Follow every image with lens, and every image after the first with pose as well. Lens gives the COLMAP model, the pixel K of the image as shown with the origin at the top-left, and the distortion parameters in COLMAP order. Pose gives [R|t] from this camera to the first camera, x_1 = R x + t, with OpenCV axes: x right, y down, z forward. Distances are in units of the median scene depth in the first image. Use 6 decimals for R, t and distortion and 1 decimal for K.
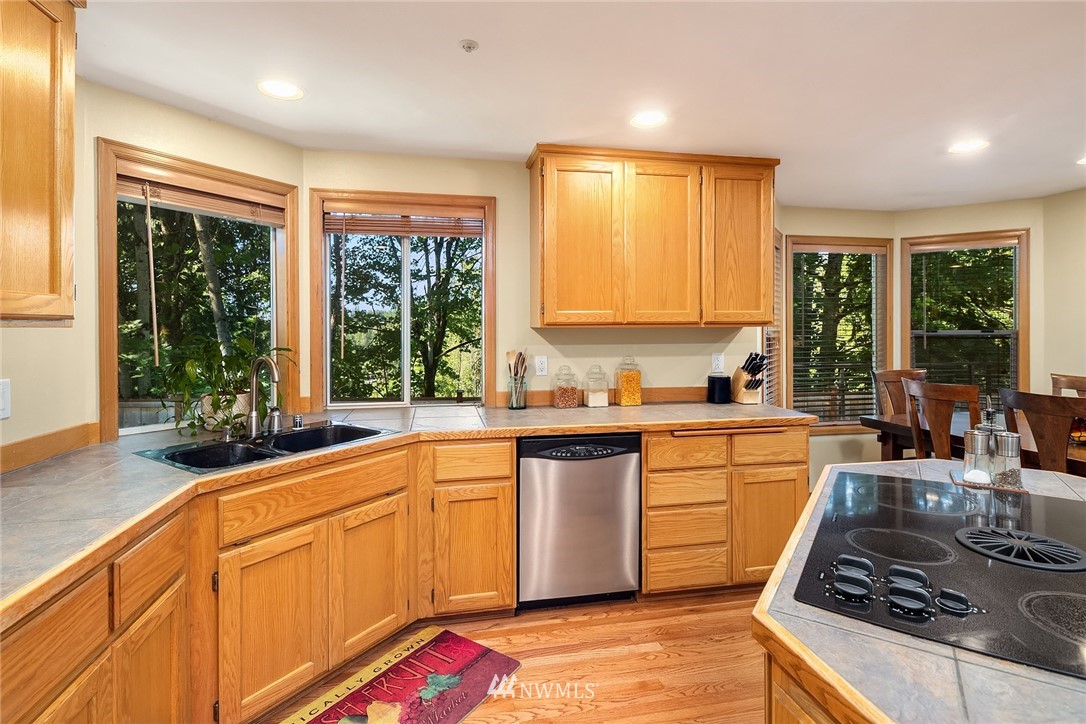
lens RADIAL K [[526.5, 0, 510.8], [0, 526.5, 341.2], [0, 0, 1]] dist [0.003244, -0.002236]
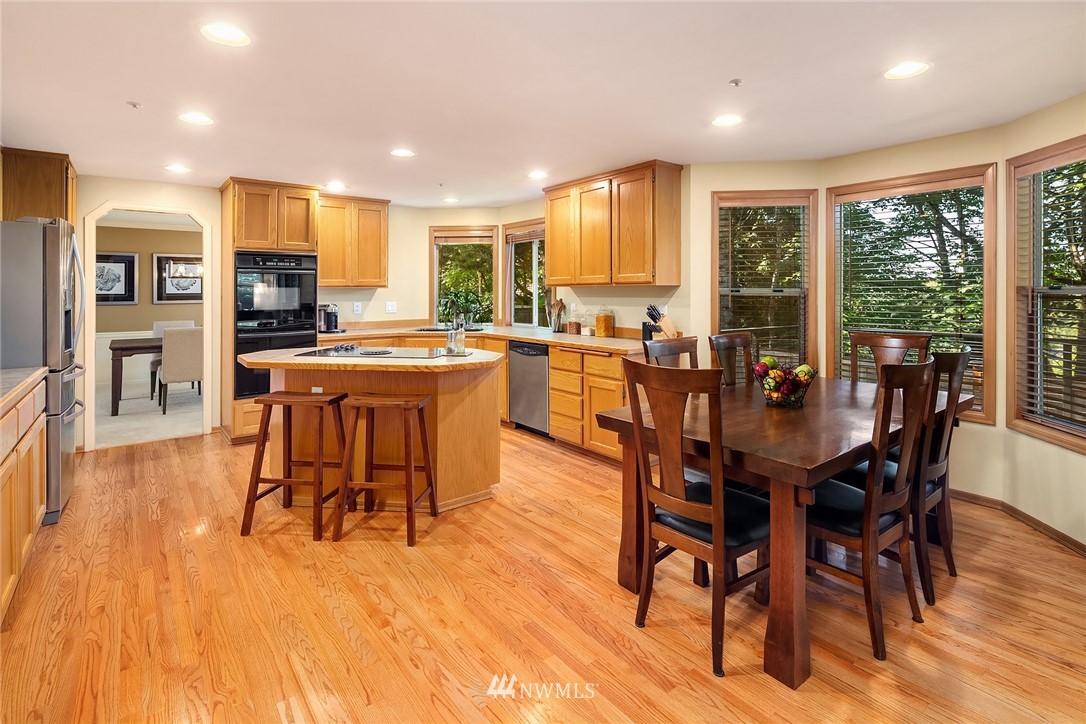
lens RADIAL K [[526.5, 0, 535.9], [0, 526.5, 302.3], [0, 0, 1]] dist [0.003244, -0.002236]
pose [[0.437973, 0.020857, -0.898746, 1.655718], [-0.013622, 0.999770, 0.016563, -0.002693], [0.898885, 0.004988, 0.438156, 0.157384]]
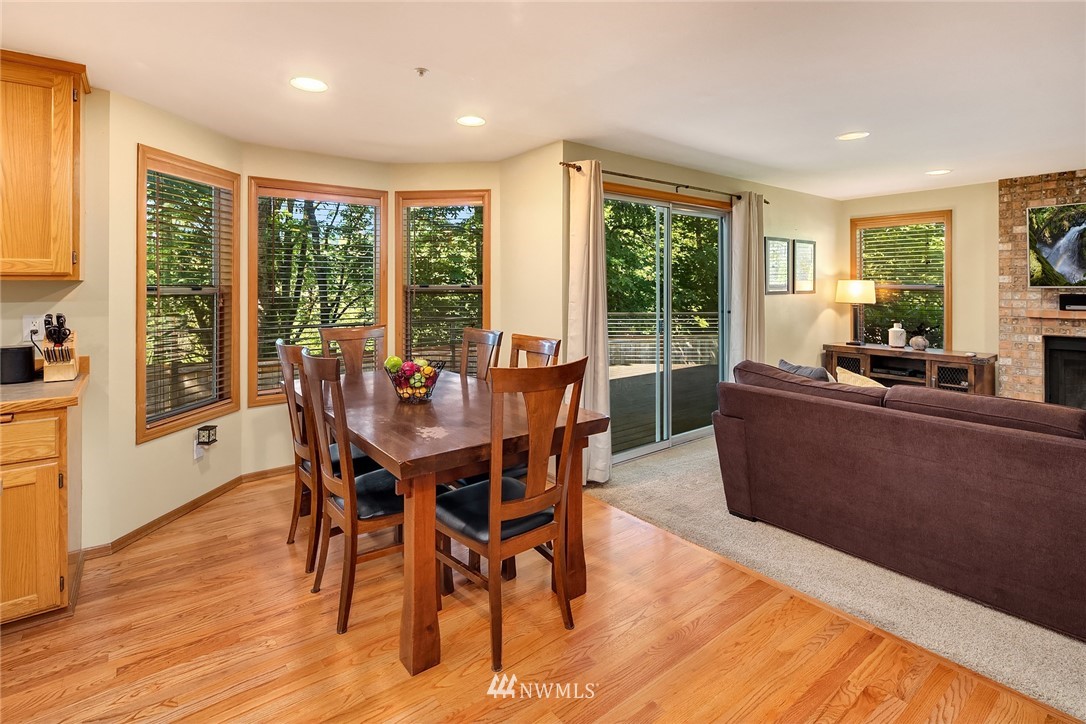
lens RADIAL K [[526.5, 0, 537.4], [0, 526.5, 299.5], [0, 0, 1]] dist [0.003244, -0.002236]
pose [[0.898077, -0.009418, 0.439738, 0.813921], [0.006440, 0.999945, 0.008264, -0.001335], [-0.439791, -0.004590, 0.898088, 0.010217]]
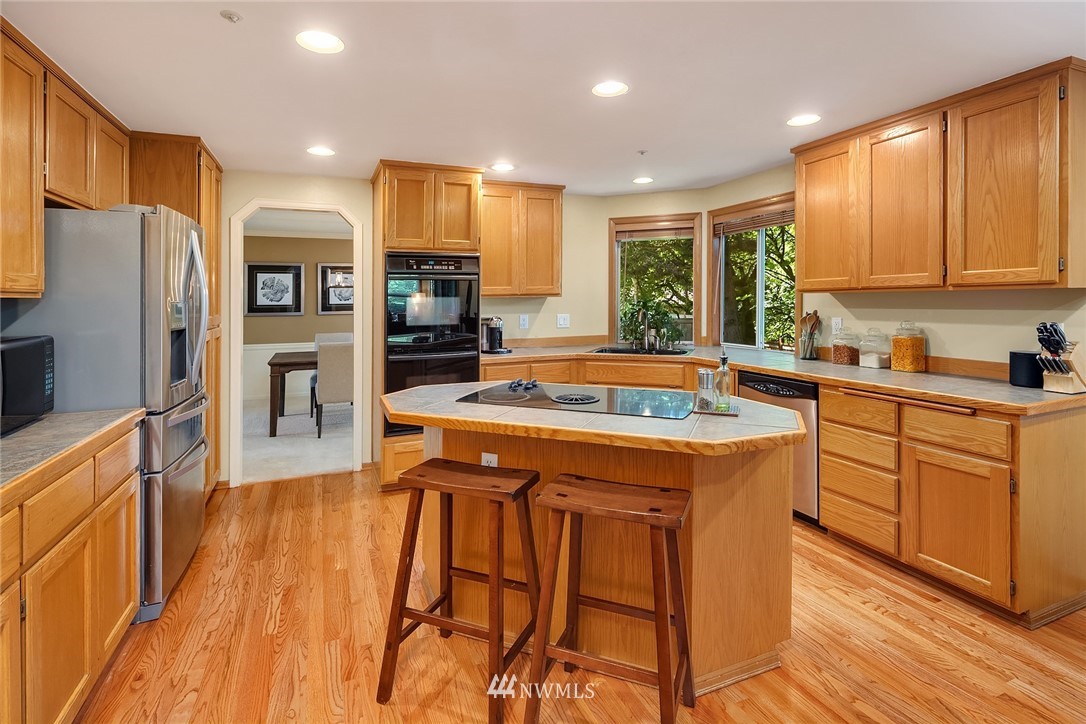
lens RADIAL K [[526.5, 0, 545.0], [0, 526.5, 302.5], [0, 0, 1]] dist [0.003244, -0.002236]
pose [[0.201561, 0.005967, -0.979458, 1.133065], [-0.007633, 0.999961, 0.004522, -0.005494], [0.979446, 0.006564, 0.201599, 0.159800]]
